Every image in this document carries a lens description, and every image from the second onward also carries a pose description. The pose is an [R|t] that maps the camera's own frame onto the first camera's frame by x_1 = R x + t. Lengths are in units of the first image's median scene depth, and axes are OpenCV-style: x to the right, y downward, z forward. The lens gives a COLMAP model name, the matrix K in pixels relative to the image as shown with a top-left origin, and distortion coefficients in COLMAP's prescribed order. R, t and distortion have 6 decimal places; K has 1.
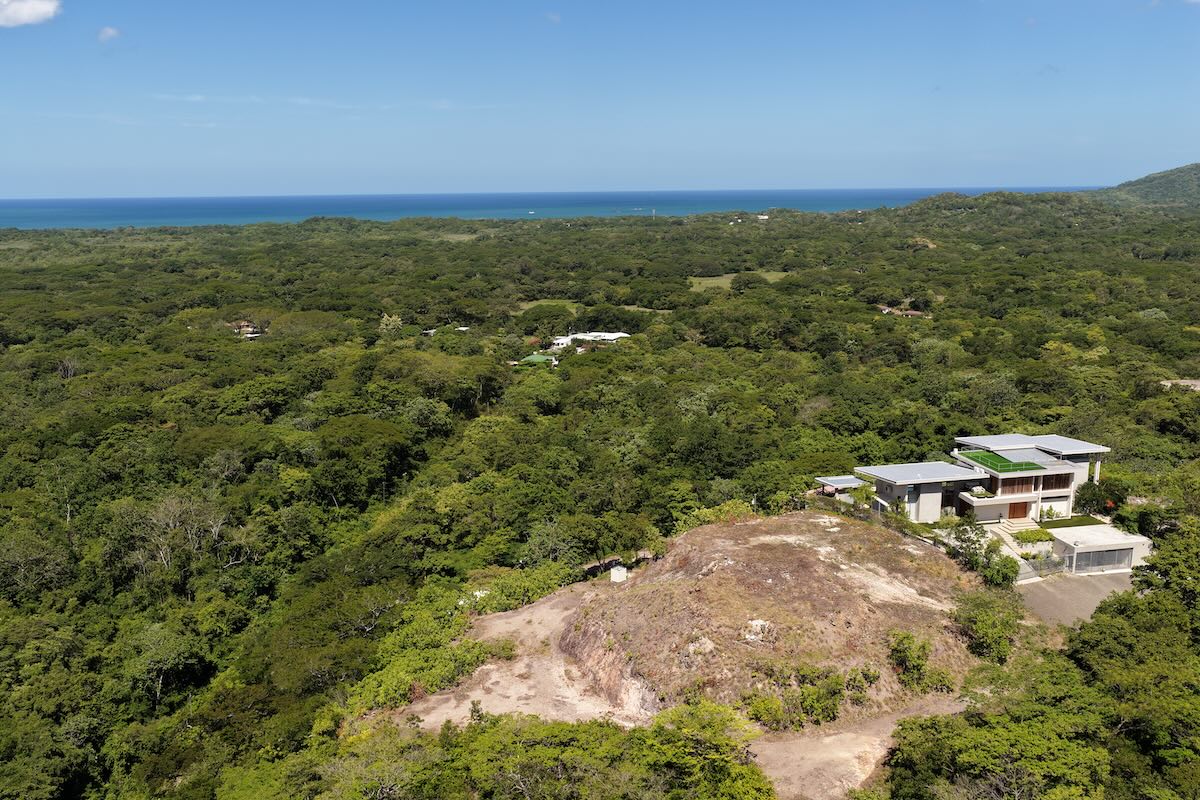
lens RADIAL K [[1002.1, 0, 602.6], [0, 1002.1, 399.6], [0, 0, 1]] dist [-0.007602, 0.034114]
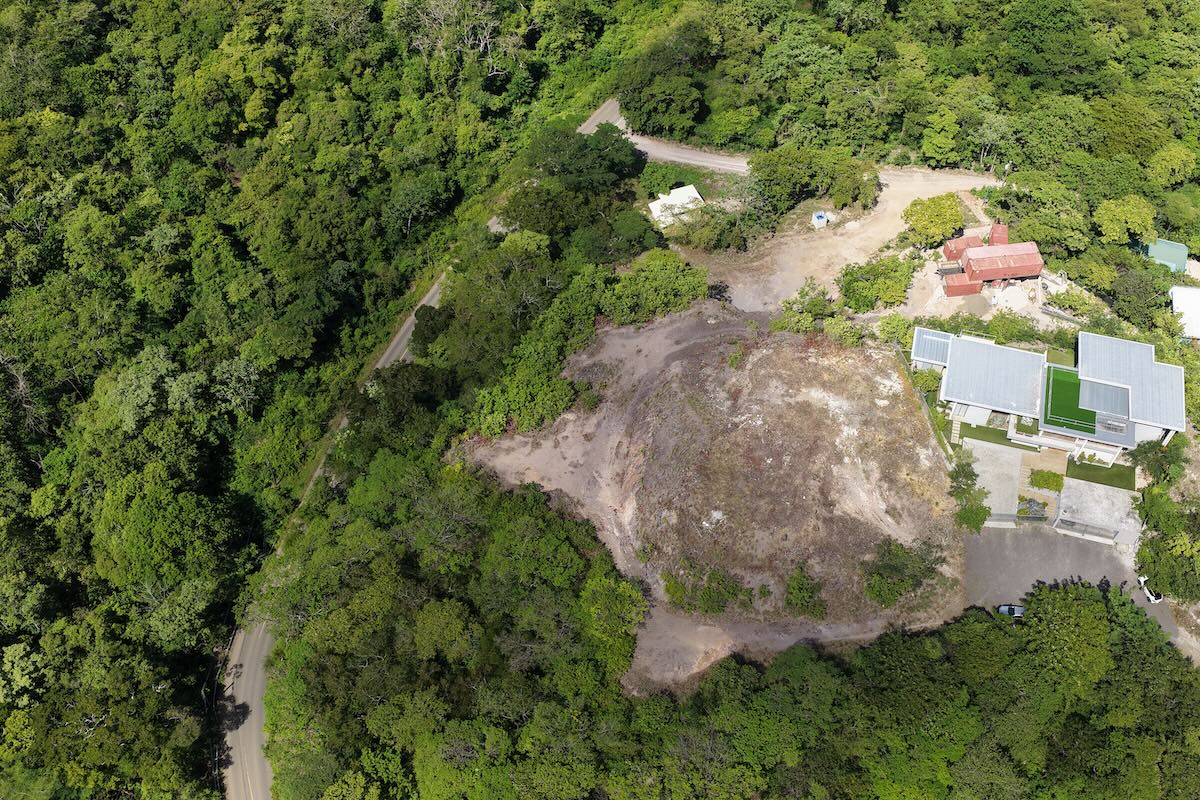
lens RADIAL K [[1231.0, 0, 598.4], [0, 1231.0, 402.1], [0, 0, 1]] dist [-0.000480, 0.000000]
pose [[0.893579, 0.369368, -0.255116, 0.124623], [-0.091932, 0.706834, 0.701381, -0.337928], [0.439392, -0.603286, 0.665568, -0.023990]]
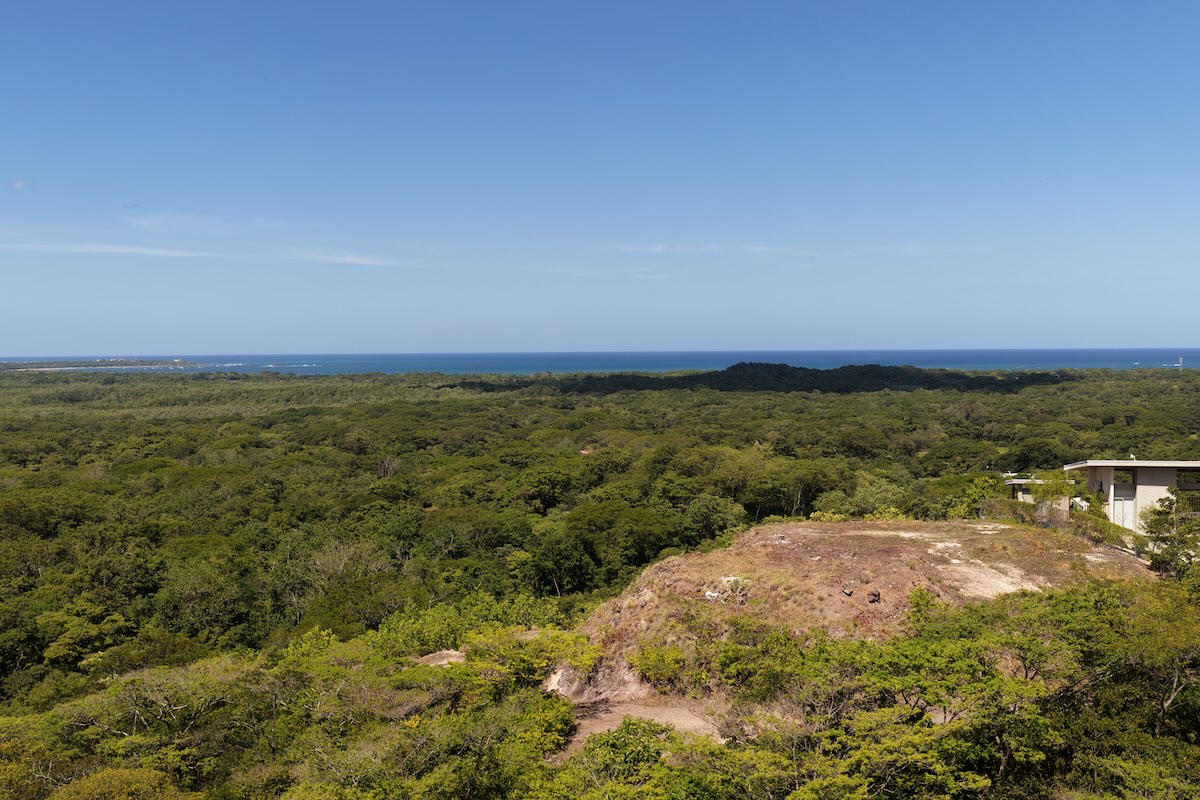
lens RADIAL K [[1231.0, 0, 602.0], [0, 1231.0, 399.9], [0, 0, 1]] dist [-0.000480, 0.000000]
pose [[0.917790, 0.022242, -0.396442, 0.132074], [-0.086743, 0.985545, -0.145523, 0.076702], [0.387475, 0.167948, 0.906453, 0.065270]]
